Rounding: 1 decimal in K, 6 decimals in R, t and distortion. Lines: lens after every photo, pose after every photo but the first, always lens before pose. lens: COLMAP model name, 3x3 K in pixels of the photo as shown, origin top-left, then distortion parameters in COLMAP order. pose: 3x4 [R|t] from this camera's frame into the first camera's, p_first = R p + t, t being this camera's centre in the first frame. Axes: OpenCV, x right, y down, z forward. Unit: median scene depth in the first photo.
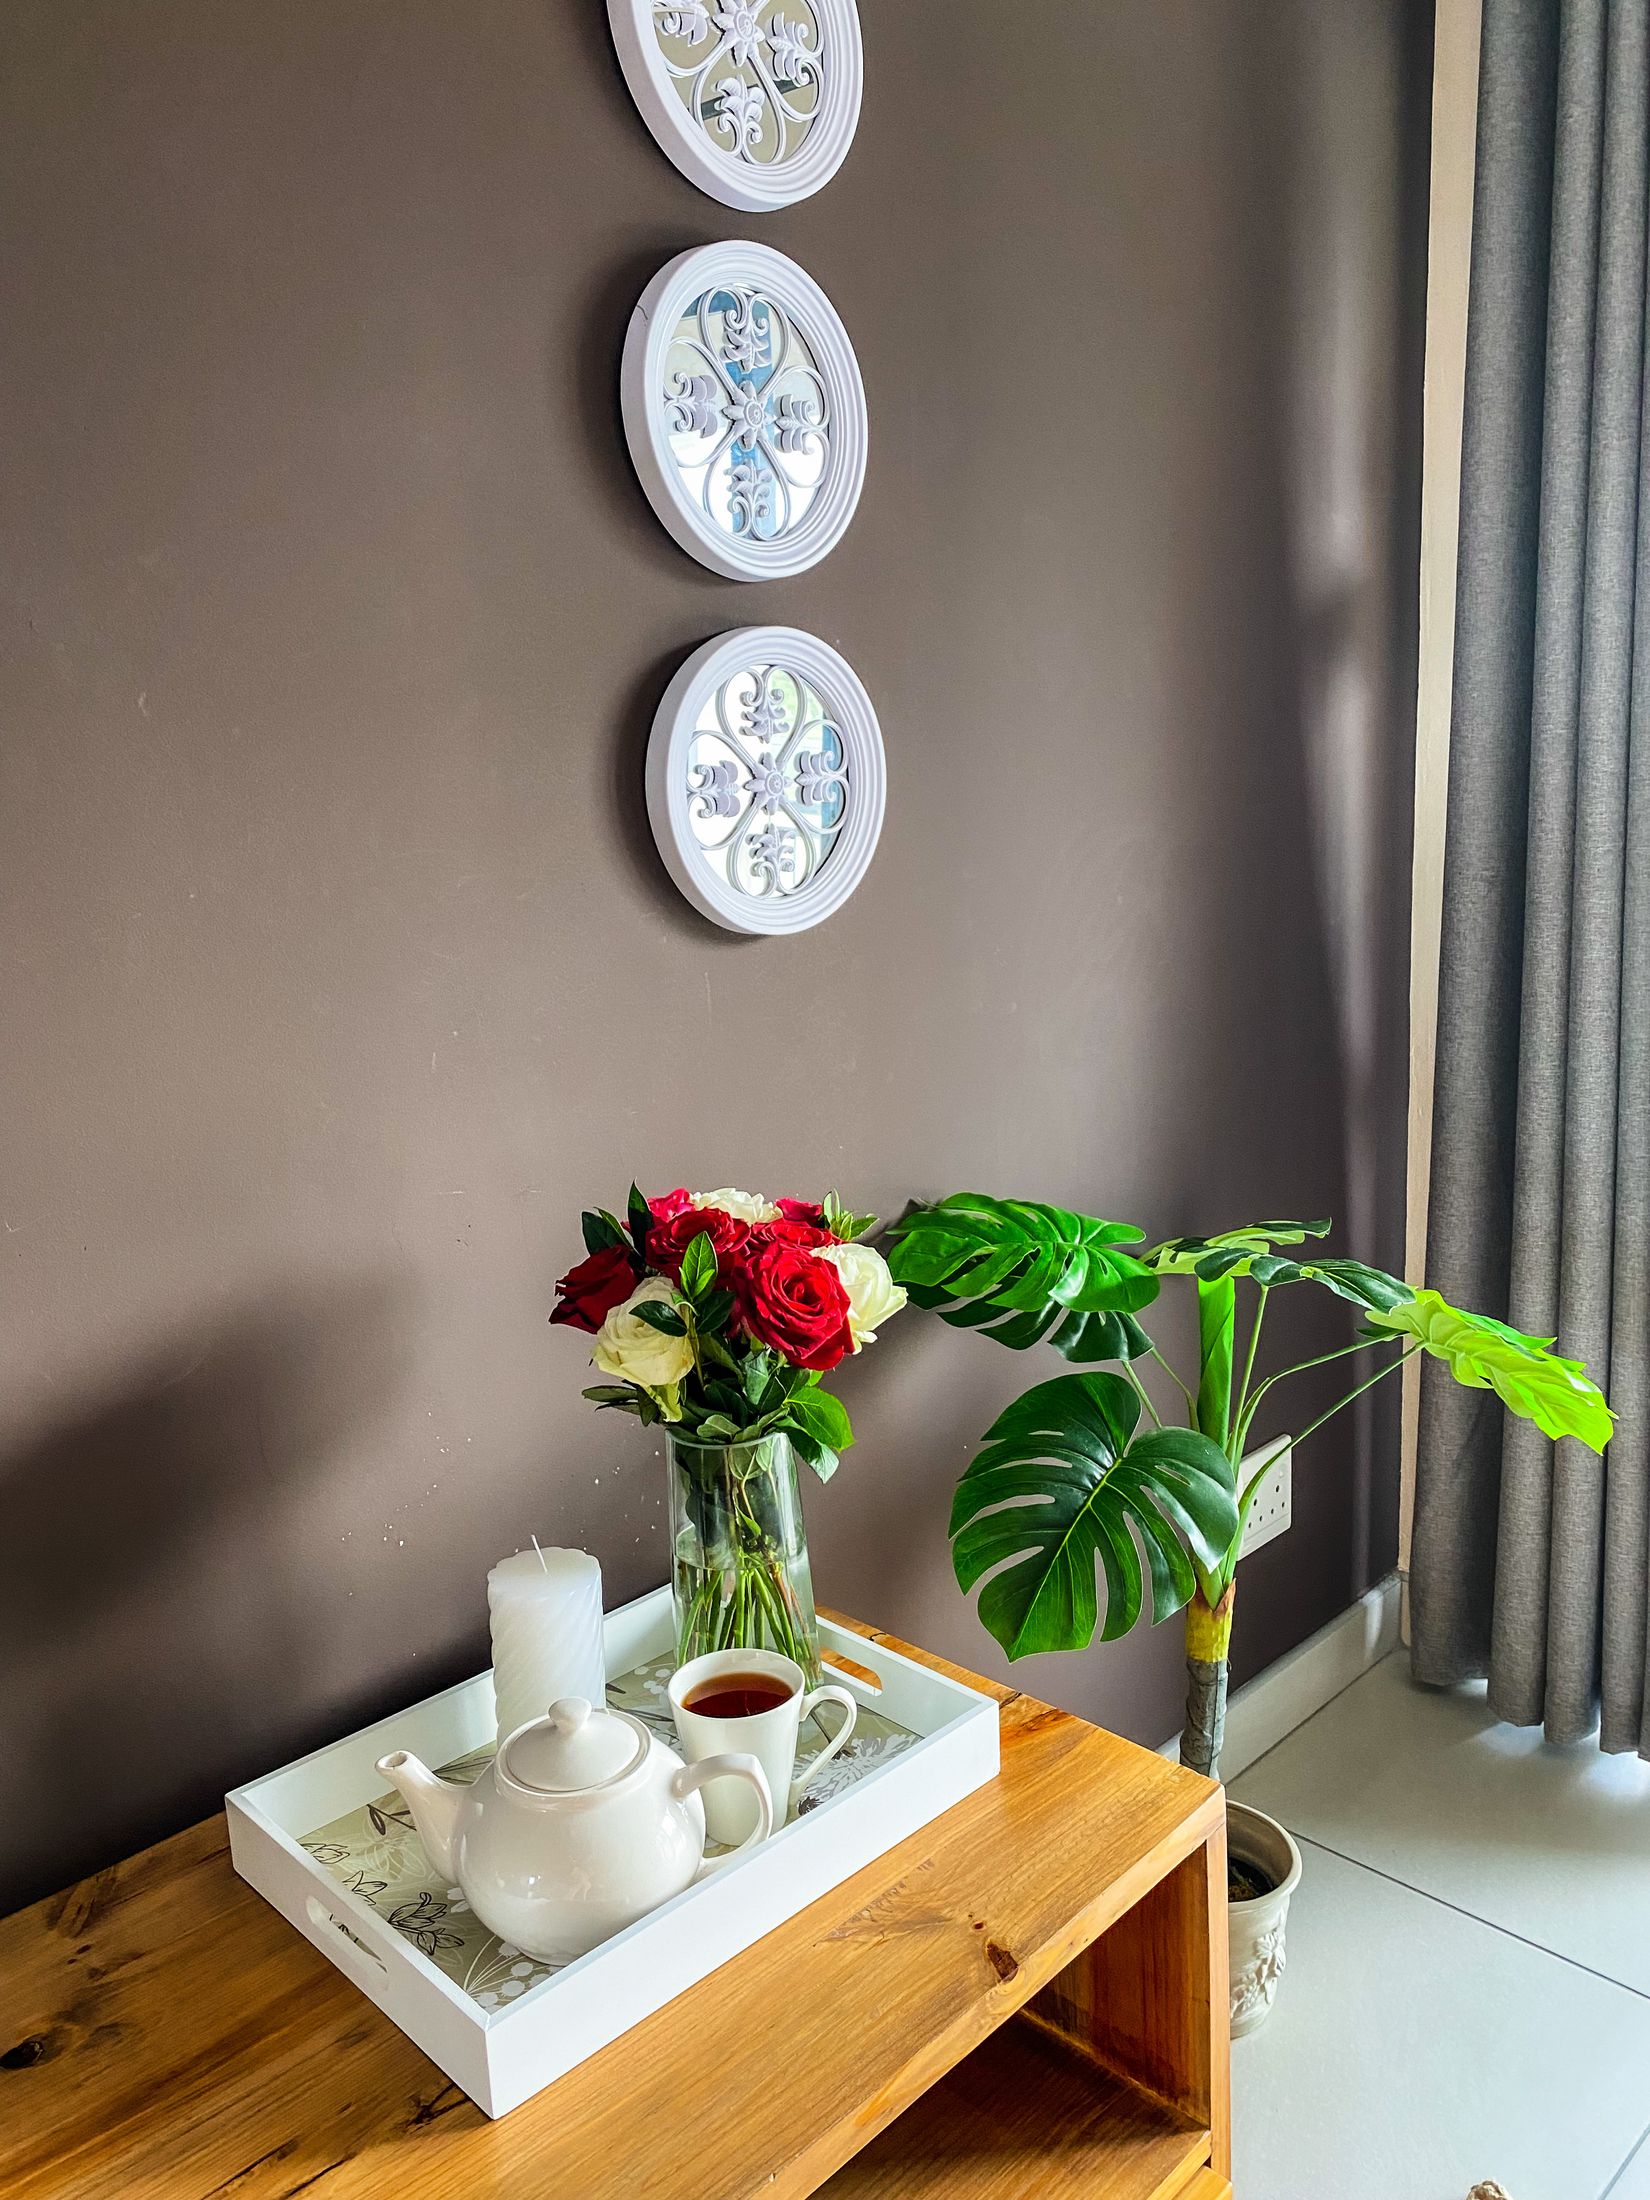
lens RADIAL K [[1661.0, 0, 819.5], [0, 1661.0, 1088.8], [0, 0, 1]] dist [0.010906, -0.027682]
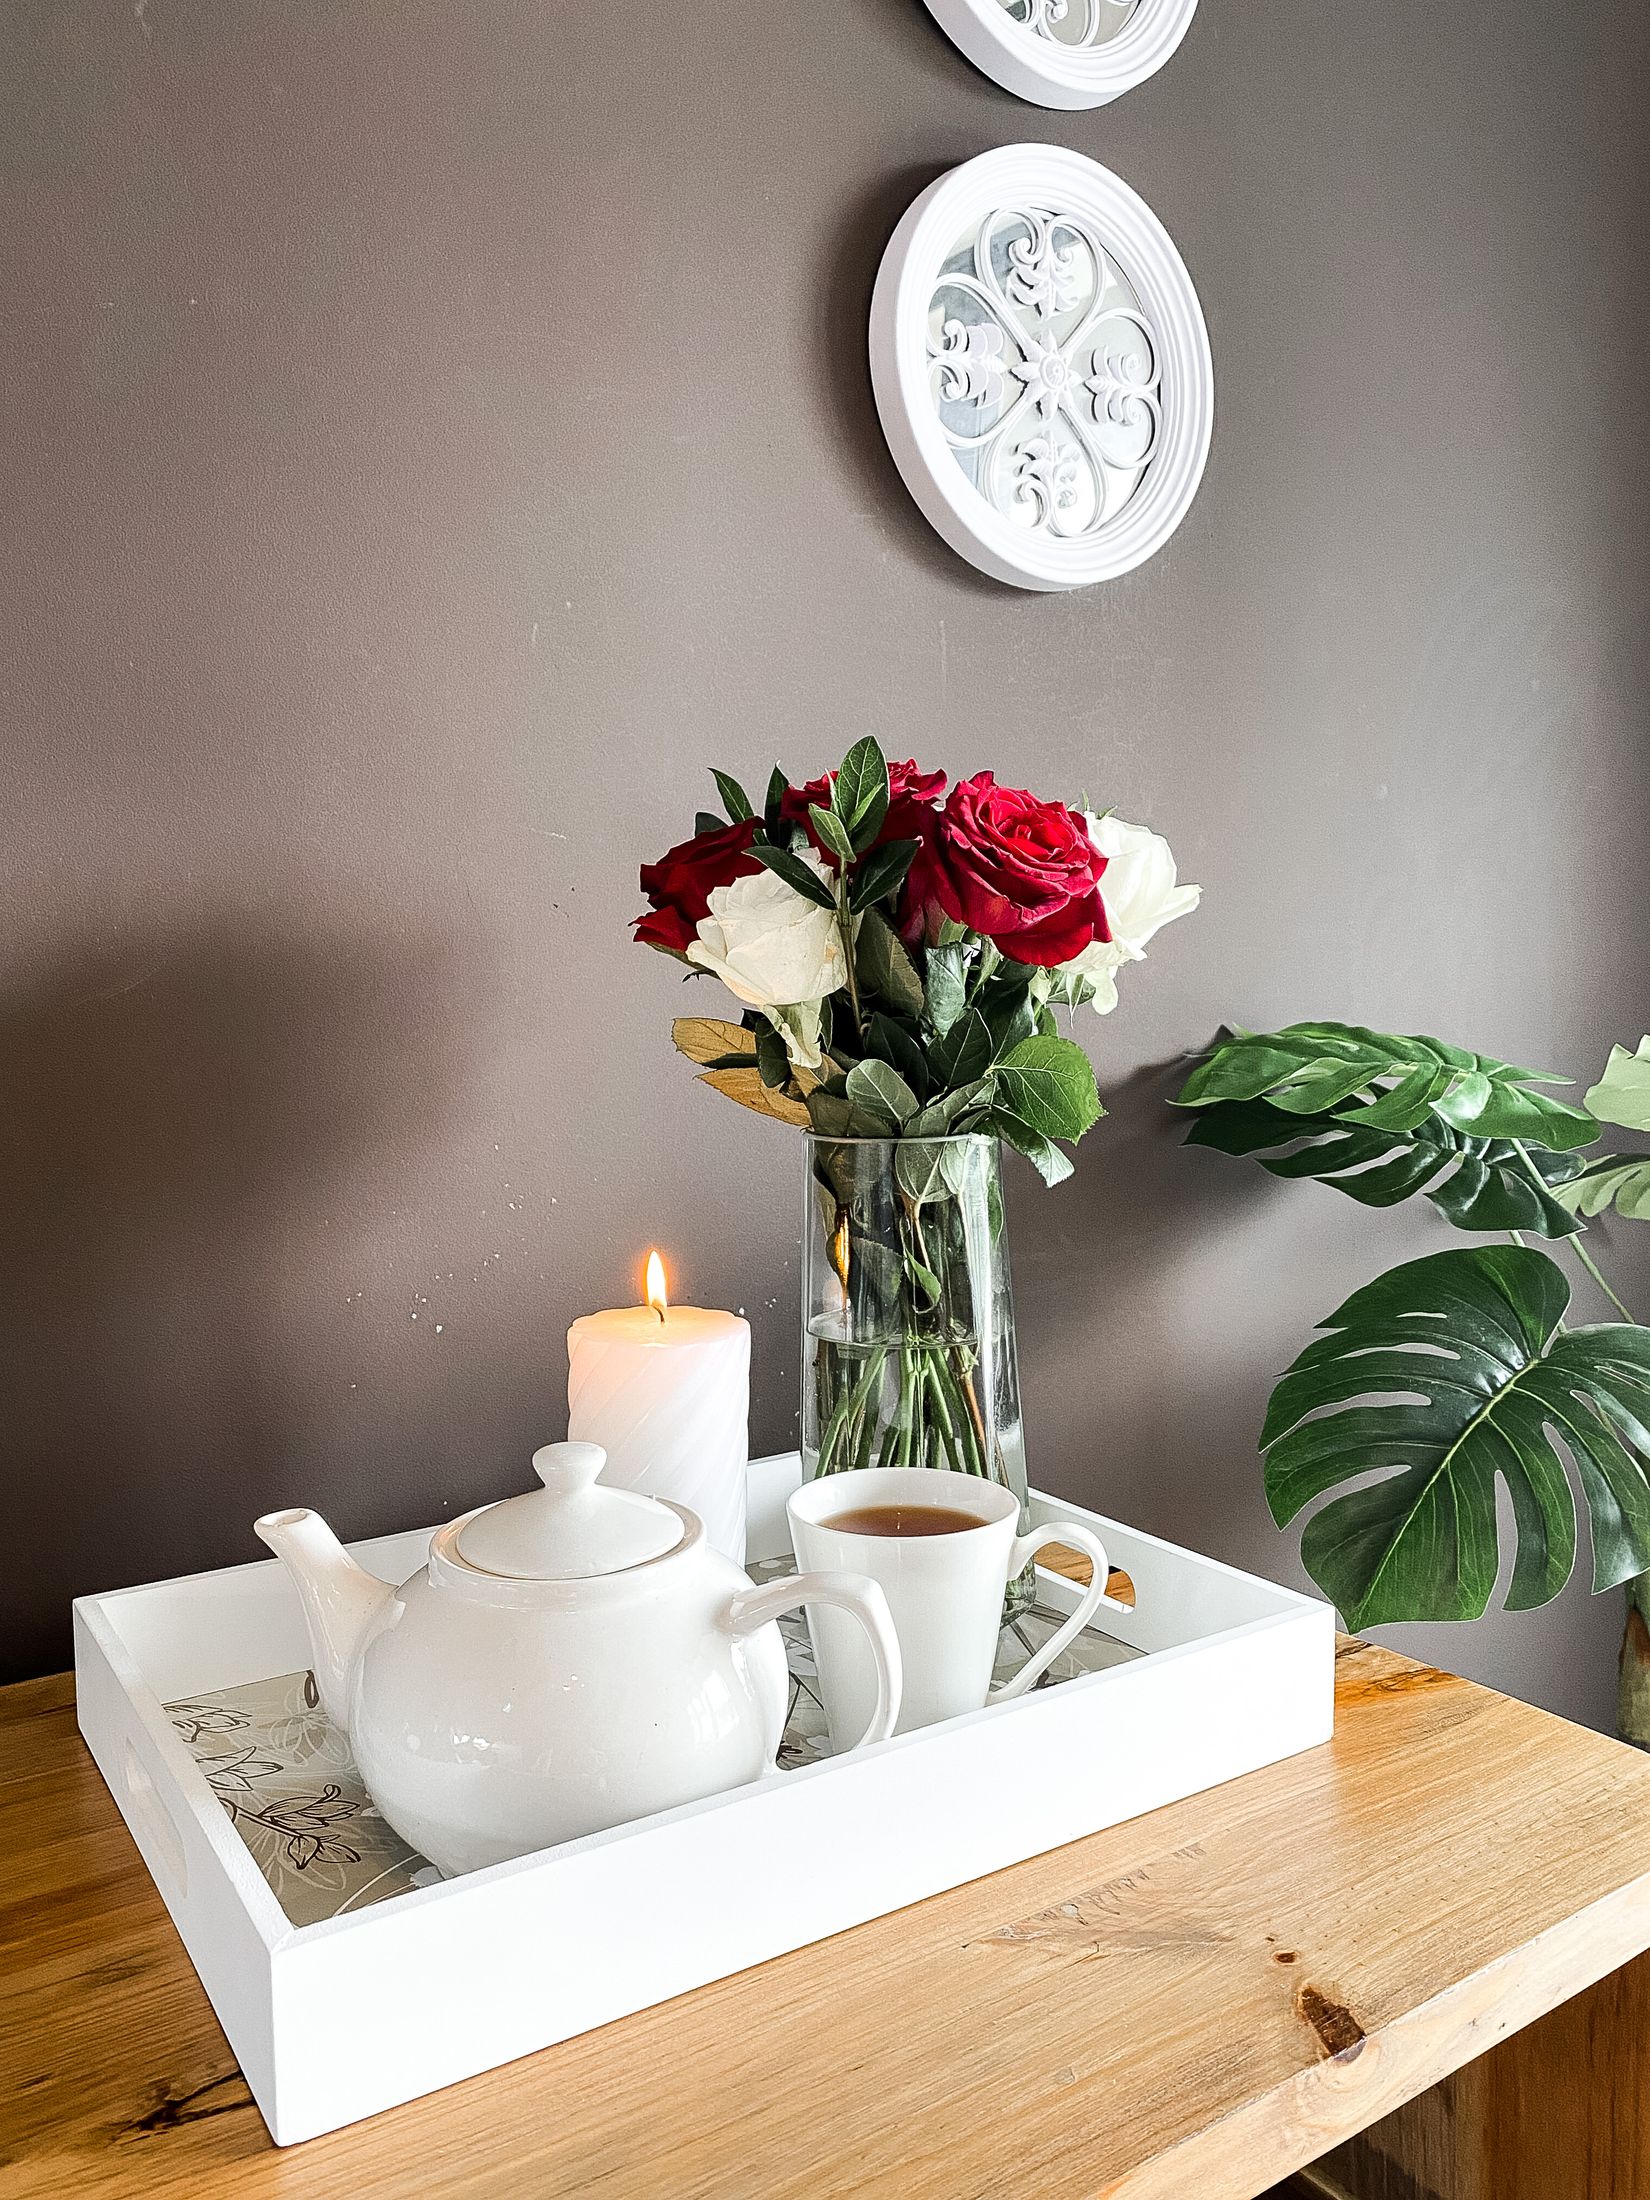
lens RADIAL K [[1661.0, 0, 829.6], [0, 1661.0, 1112.3], [0, 0, 1]] dist [0.010906, -0.027682]
pose [[0.980552, 0.047674, -0.190379, 0.037450], [-0.067795, 0.992613, -0.100612, 0.268350], [0.184176, 0.111562, 0.976541, 0.387729]]
